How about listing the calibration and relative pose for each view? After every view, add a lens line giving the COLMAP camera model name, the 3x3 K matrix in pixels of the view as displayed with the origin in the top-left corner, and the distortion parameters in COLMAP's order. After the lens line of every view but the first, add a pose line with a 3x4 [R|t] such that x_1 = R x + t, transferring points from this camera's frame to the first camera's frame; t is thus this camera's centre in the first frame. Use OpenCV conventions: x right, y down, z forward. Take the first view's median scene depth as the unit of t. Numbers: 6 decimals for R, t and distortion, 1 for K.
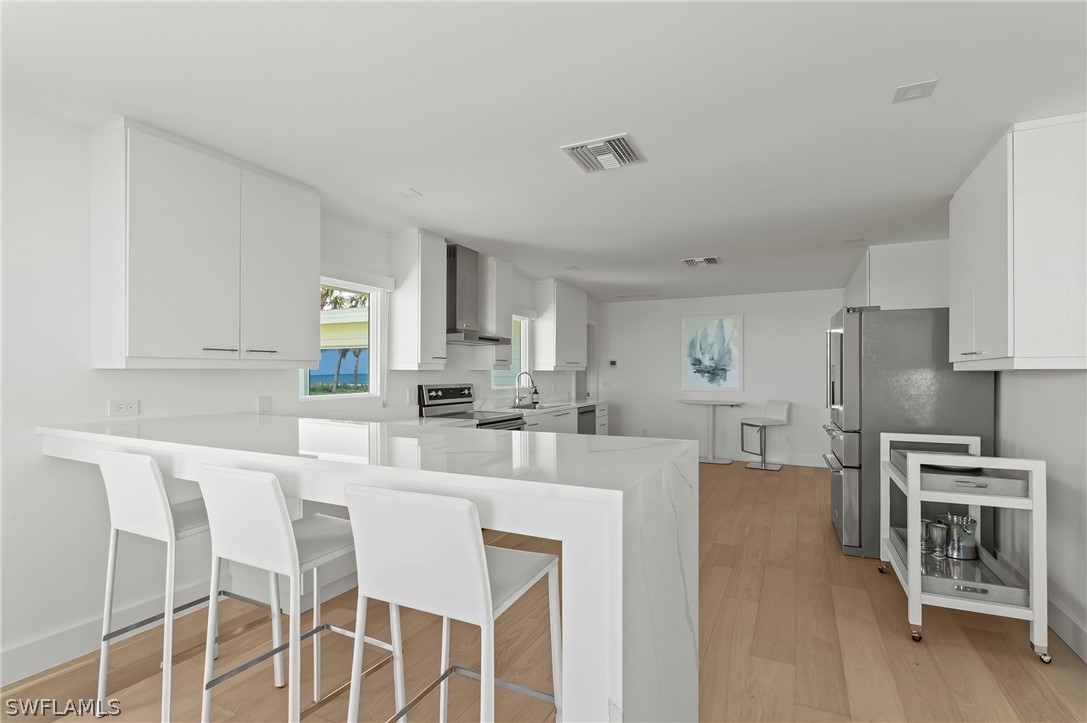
lens RADIAL K [[521.3, 0, 543.0], [0, 521.3, 364.0], [0, 0, 1]] dist [0.000795, -0.000132]
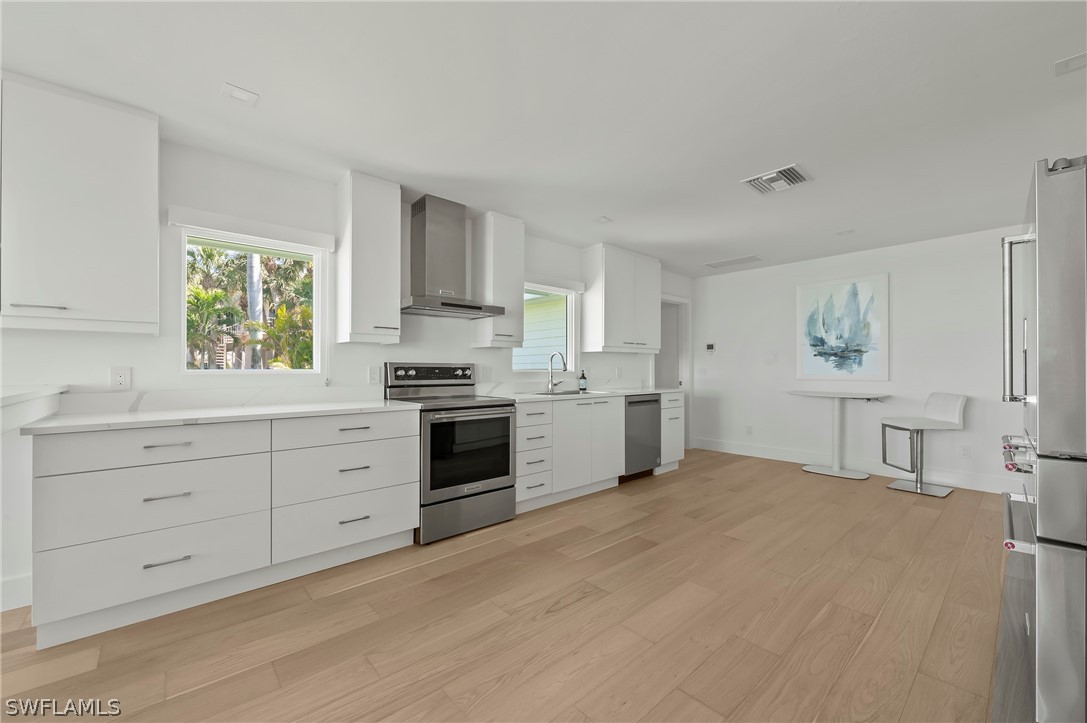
lens RADIAL K [[439.5, 0, 543.1], [0, 439.5, 364.0], [0, 0, 1]] dist [-0.003256, -0.000552]
pose [[0.927851, -0.003655, -0.372933, 0.179513], [0.005168, 0.999982, 0.003057, 0.027613], [0.372916, -0.004764, 0.927853, 0.277855]]
